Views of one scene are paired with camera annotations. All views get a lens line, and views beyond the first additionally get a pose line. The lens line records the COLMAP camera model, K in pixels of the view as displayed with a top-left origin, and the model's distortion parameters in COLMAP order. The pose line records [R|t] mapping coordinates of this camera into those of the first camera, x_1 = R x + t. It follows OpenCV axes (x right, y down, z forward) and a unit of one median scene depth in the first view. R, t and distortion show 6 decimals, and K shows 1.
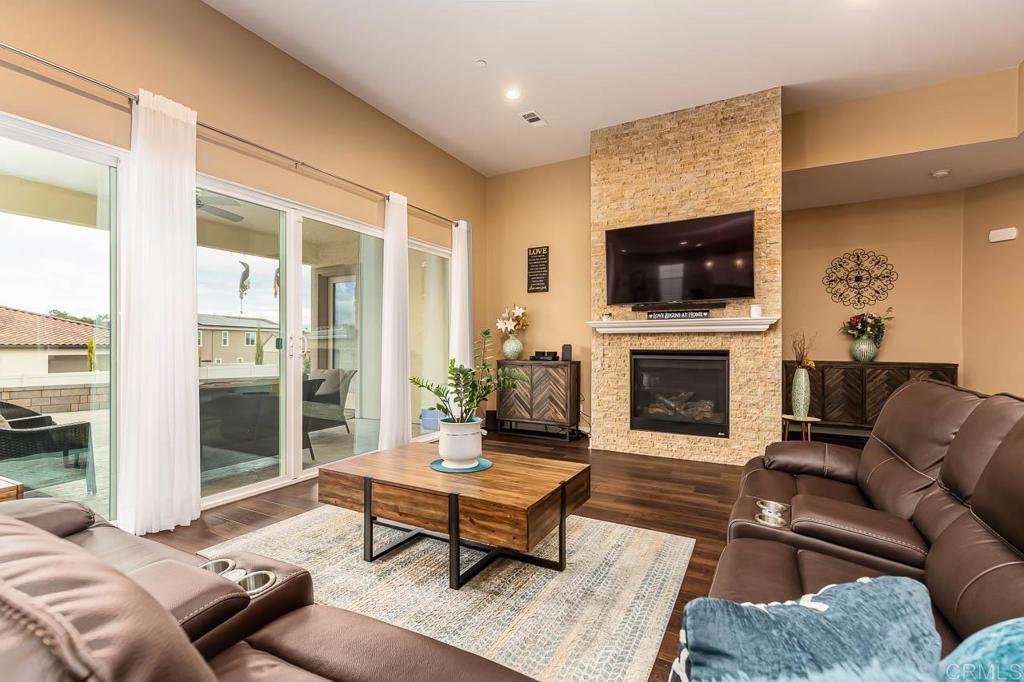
lens RADIAL K [[454.4, 0, 506.2], [0, 454.4, 339.7], [0, 0, 1]] dist [0.002890, -0.000310]
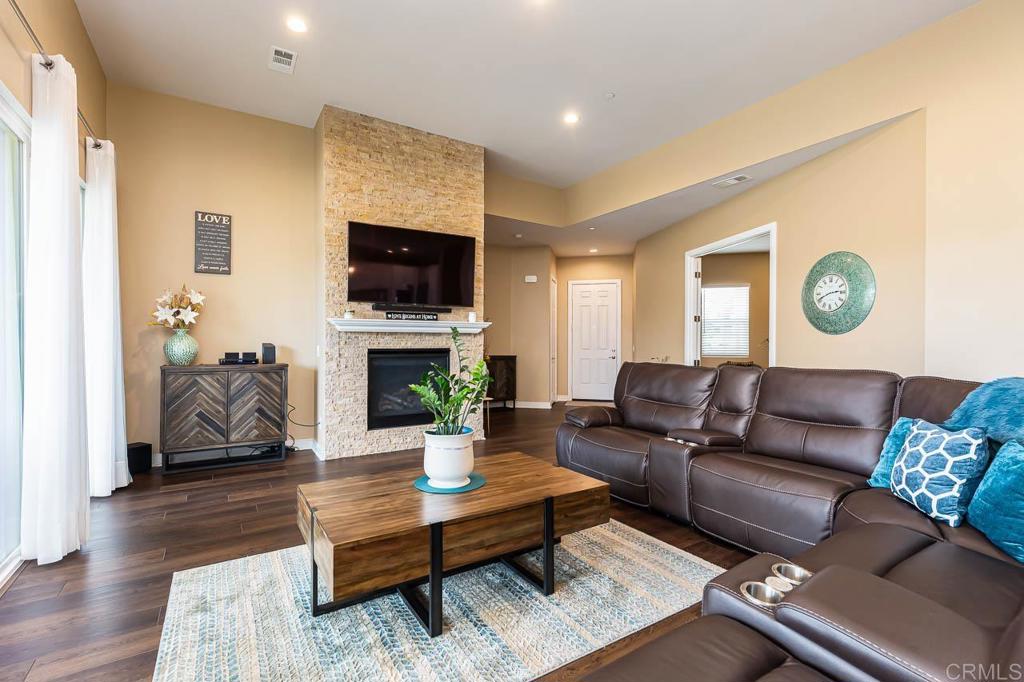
lens RADIAL K [[454.4, 0, 506.2], [0, 454.4, 339.7], [0, 0, 1]] dist [0.002890, -0.000310]
pose [[0.479984, 0.008169, 0.877239, -0.450251], [-0.010444, 0.999939, -0.003597, 0.002779], [-0.877215, -0.007436, 0.480040, 0.273054]]
